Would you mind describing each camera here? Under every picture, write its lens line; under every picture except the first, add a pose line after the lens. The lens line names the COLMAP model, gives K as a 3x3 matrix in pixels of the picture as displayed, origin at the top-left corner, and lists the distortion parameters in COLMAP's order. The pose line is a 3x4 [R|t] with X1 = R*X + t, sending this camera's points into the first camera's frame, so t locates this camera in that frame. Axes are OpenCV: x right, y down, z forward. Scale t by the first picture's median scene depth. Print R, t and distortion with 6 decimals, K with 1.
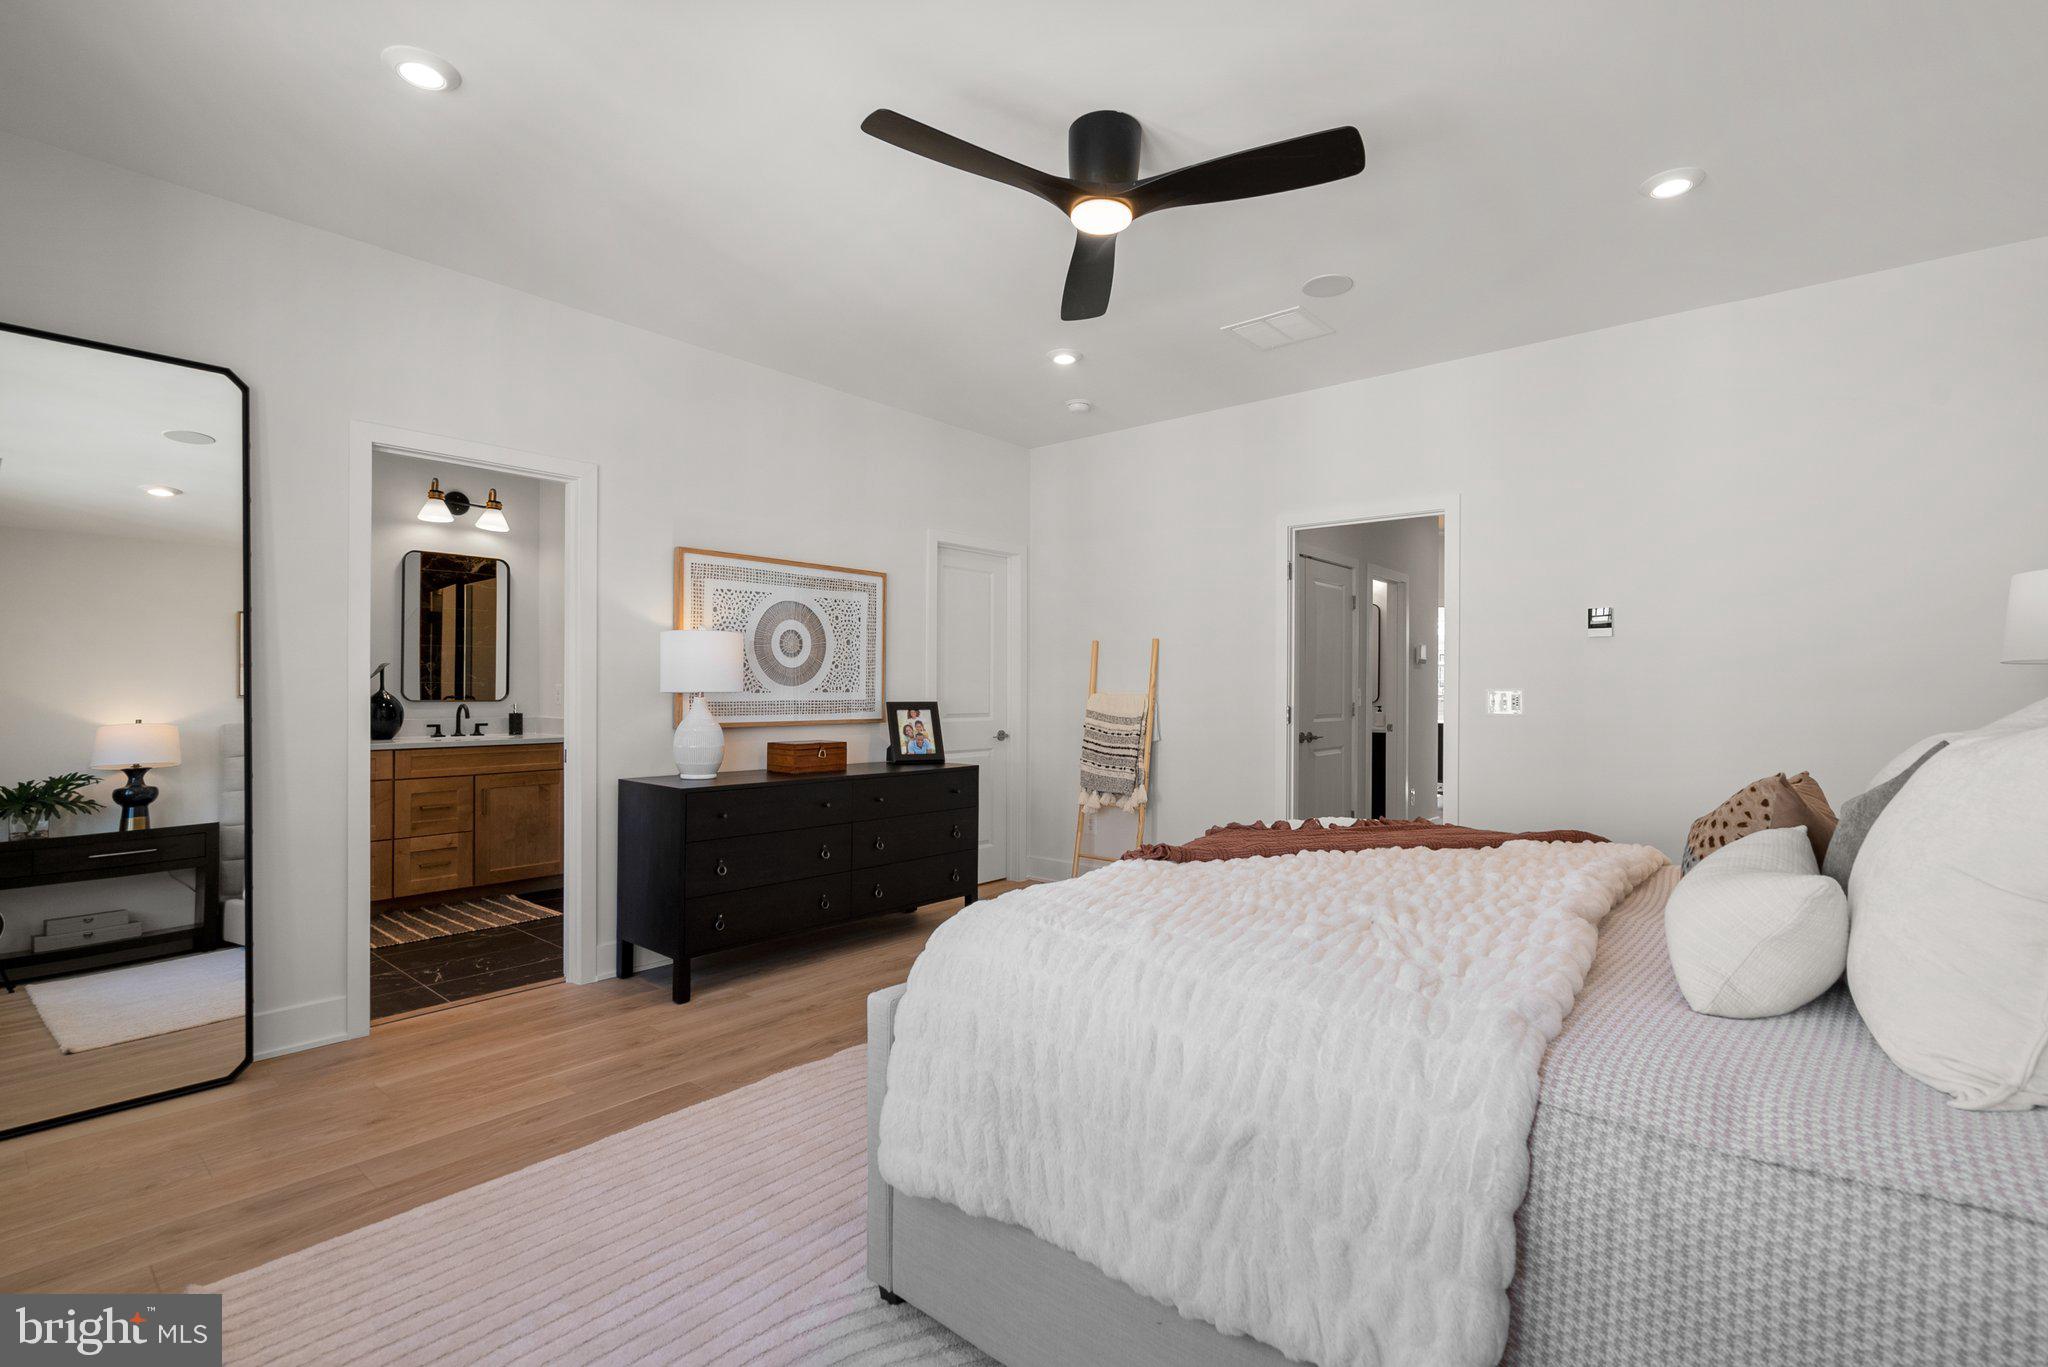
lens RADIAL K [[949.5, 0, 1020.1], [0, 949.5, 690.1], [0, 0, 1]] dist [-0.001294, -0.000366]
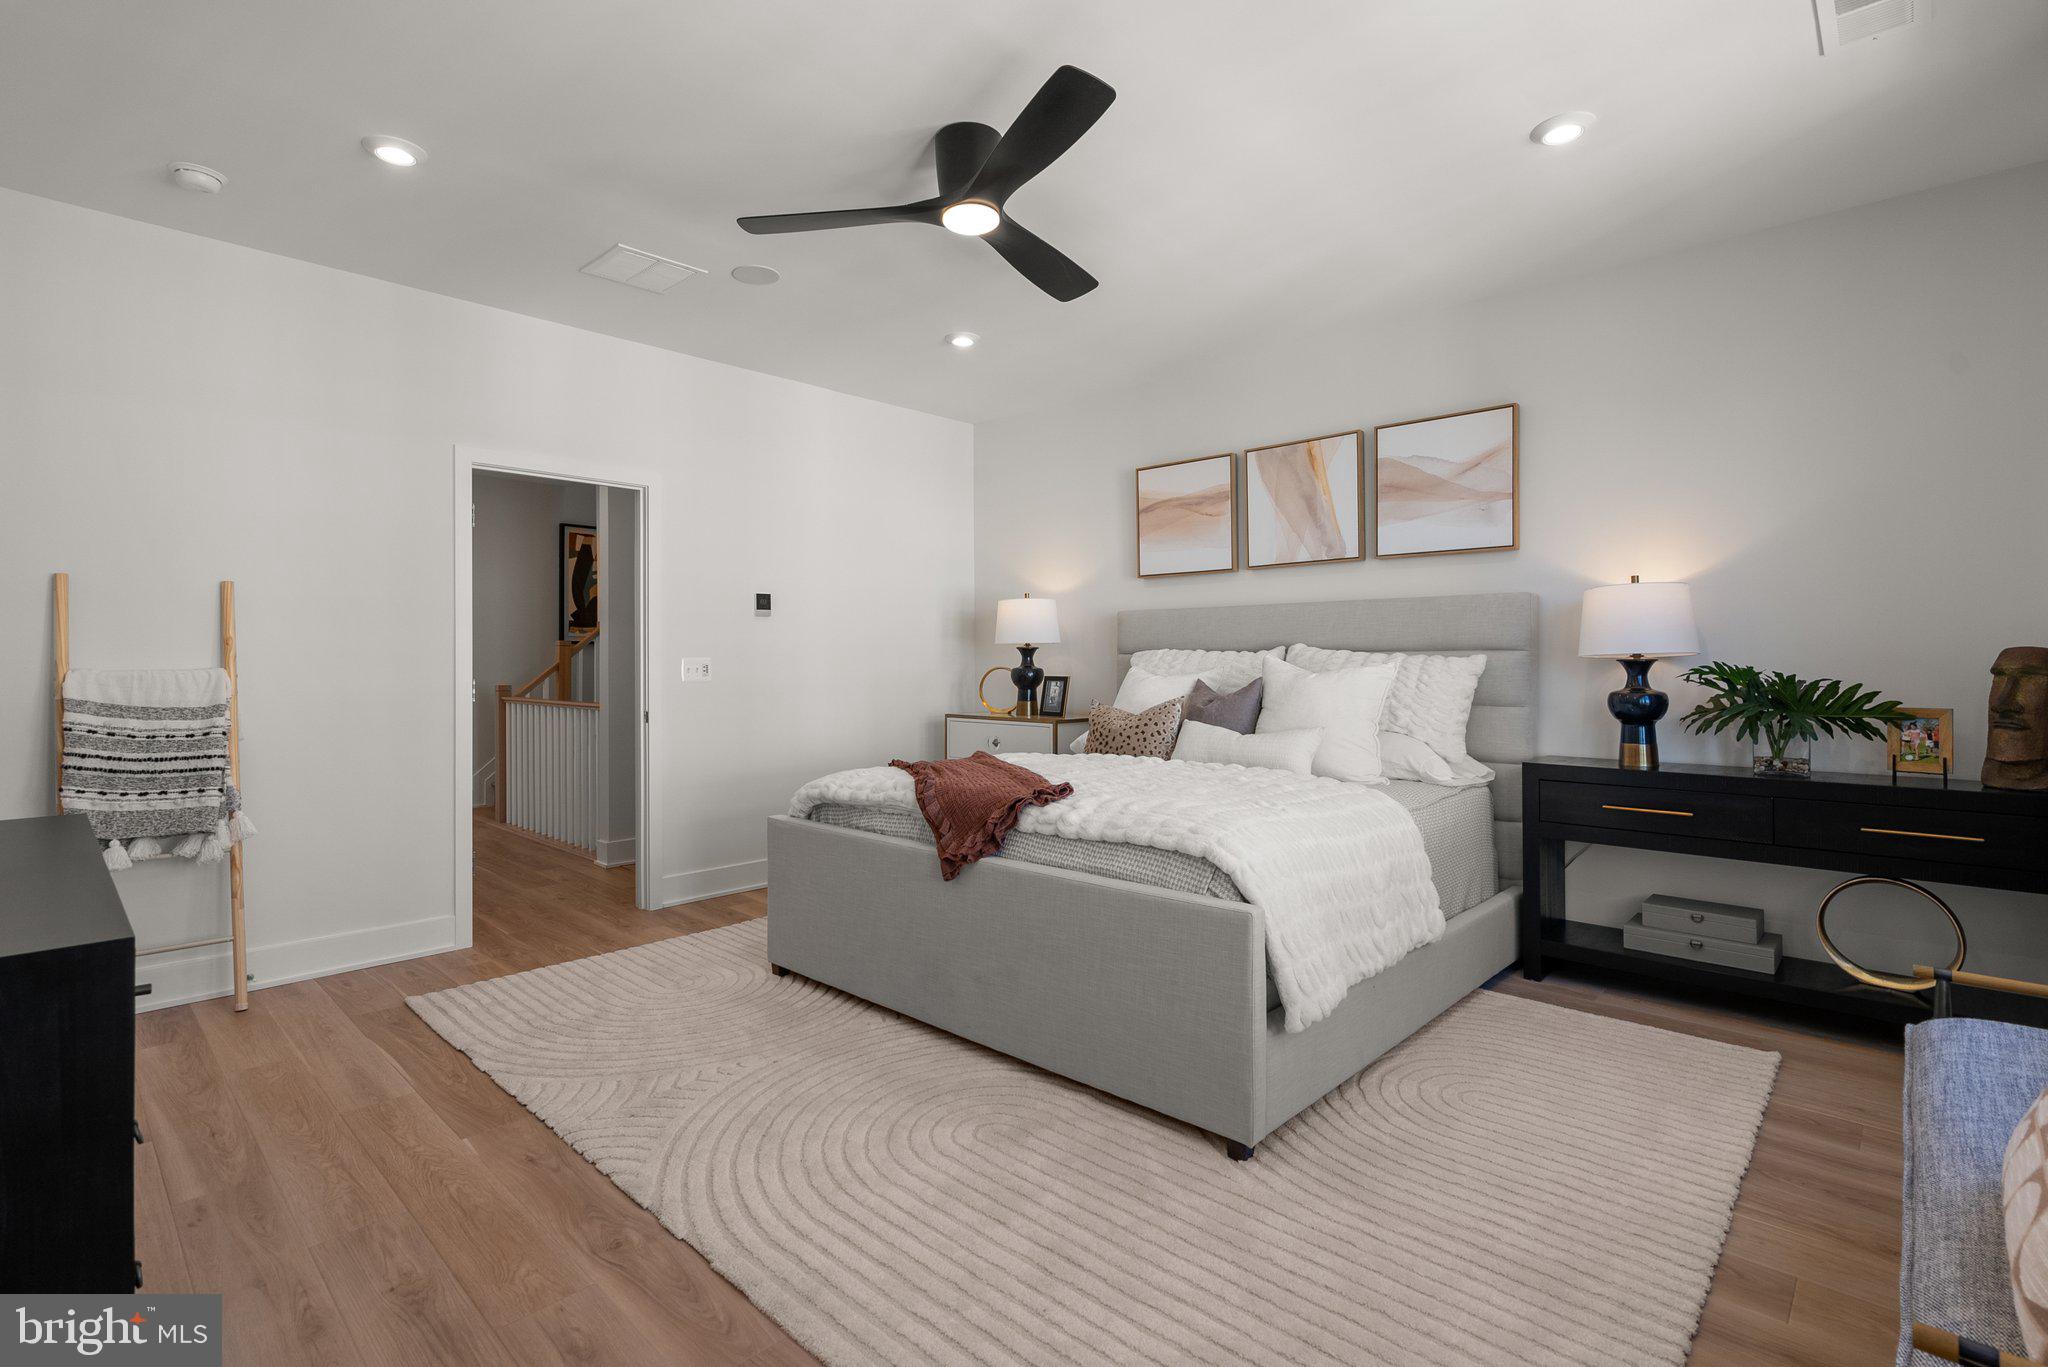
lens RADIAL K [[949.5, 0, 1021.3], [0, 949.5, 665.6], [0, 0, 1]] dist [-0.001294, -0.000366]
pose [[0.047068, -0.015503, 0.998771, -0.485283], [0.003275, 0.999877, 0.015366, -0.006707], [-0.998886, 0.002548, 0.047113, 0.437182]]
